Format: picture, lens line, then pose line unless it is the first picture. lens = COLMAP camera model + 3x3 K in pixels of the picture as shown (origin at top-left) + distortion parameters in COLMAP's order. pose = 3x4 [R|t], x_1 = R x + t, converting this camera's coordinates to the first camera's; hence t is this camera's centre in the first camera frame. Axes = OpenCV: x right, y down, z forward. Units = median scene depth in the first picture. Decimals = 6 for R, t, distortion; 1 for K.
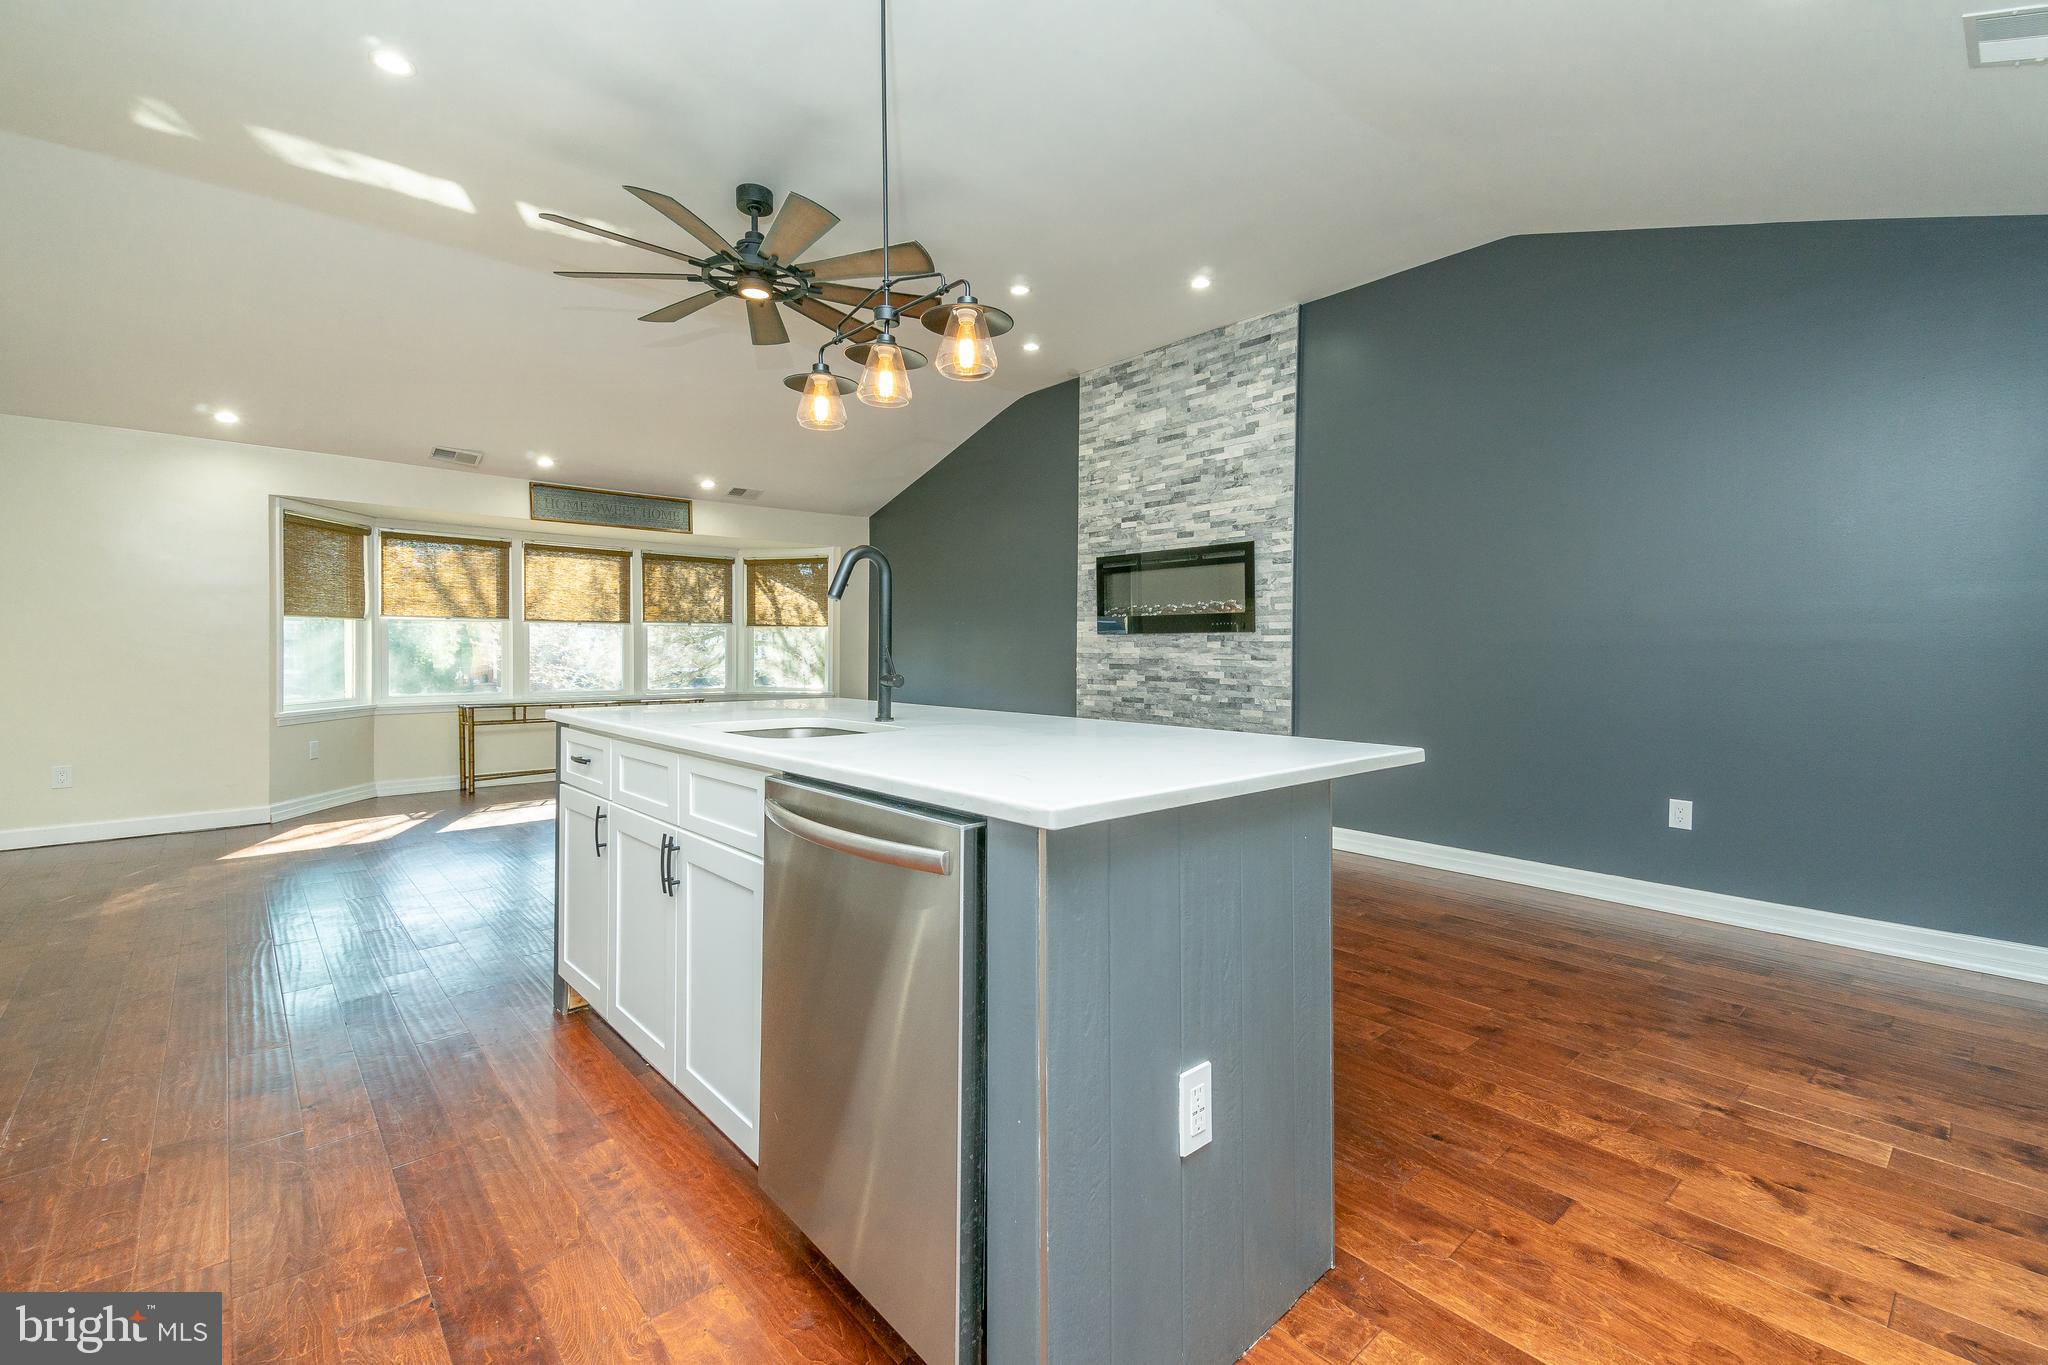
lens RADIAL K [[870.6, 0, 1022.6], [0, 870.6, 668.4], [0, 0, 1]] dist [0.049834, -0.014624]
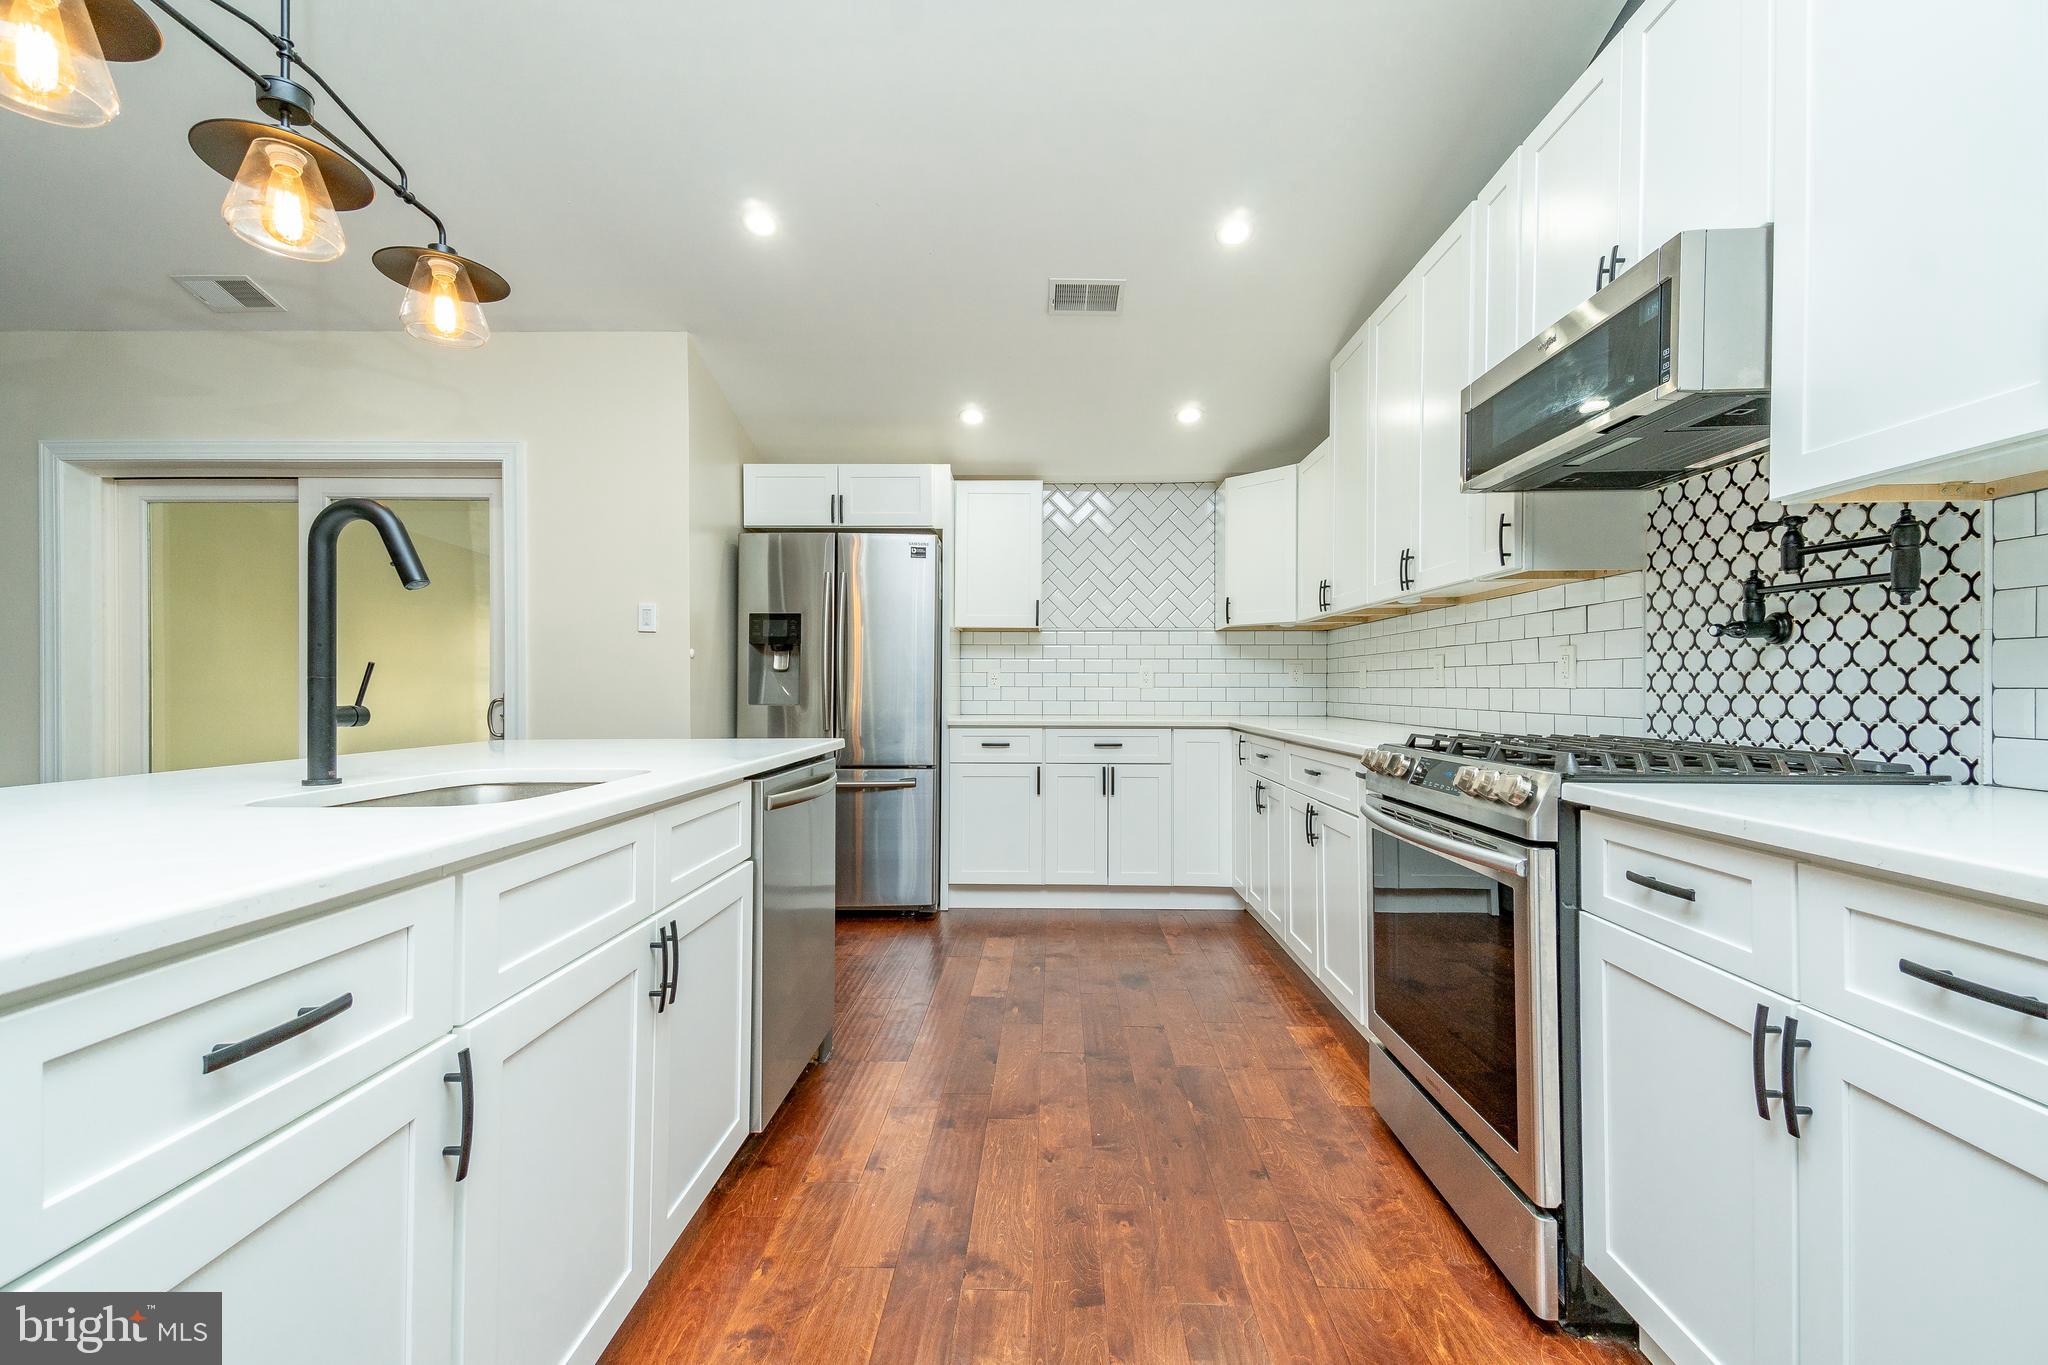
lens RADIAL K [[870.6, 0, 1023.3], [0, 870.6, 686.1], [0, 0, 1]] dist [0.049834, -0.014624]
pose [[-0.721810, -0.000553, 0.692091, -0.388426], [0.016257, 0.999710, 0.017753, -0.005209], [-0.691901, 0.024066, -0.721592, 0.456884]]
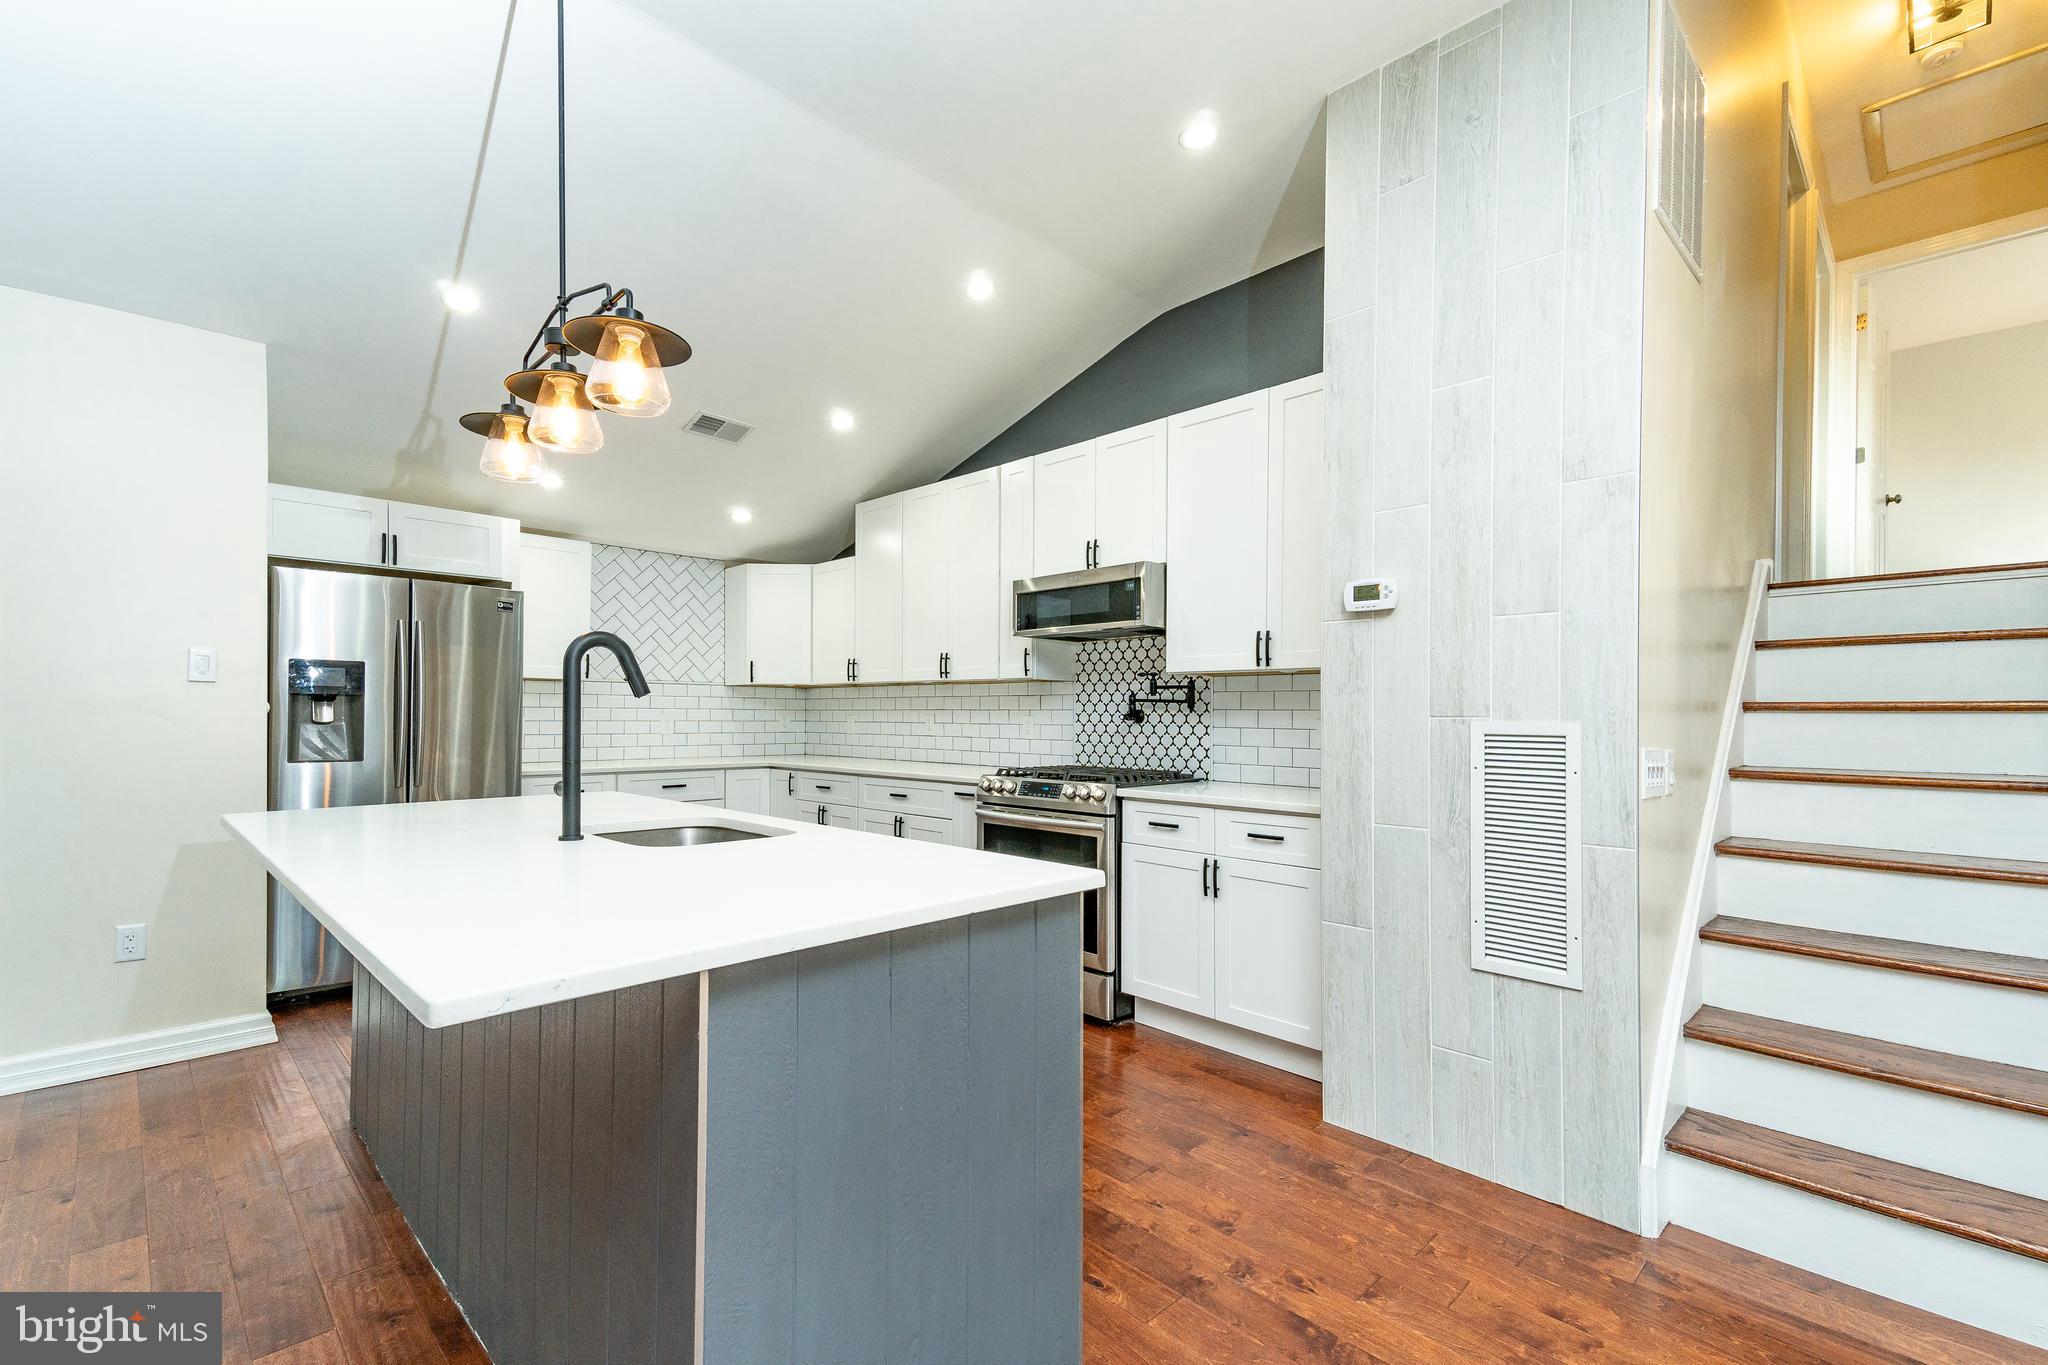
lens RADIAL K [[870.6, 0, 1001.7], [0, 870.6, 715.5], [0, 0, 1]] dist [0.049834, -0.014624]
pose [[-0.999037, -0.006792, -0.043350, -0.215457], [-0.007829, 0.999686, 0.023800, -0.033340], [0.043175, 0.024116, -0.998776, 0.754032]]
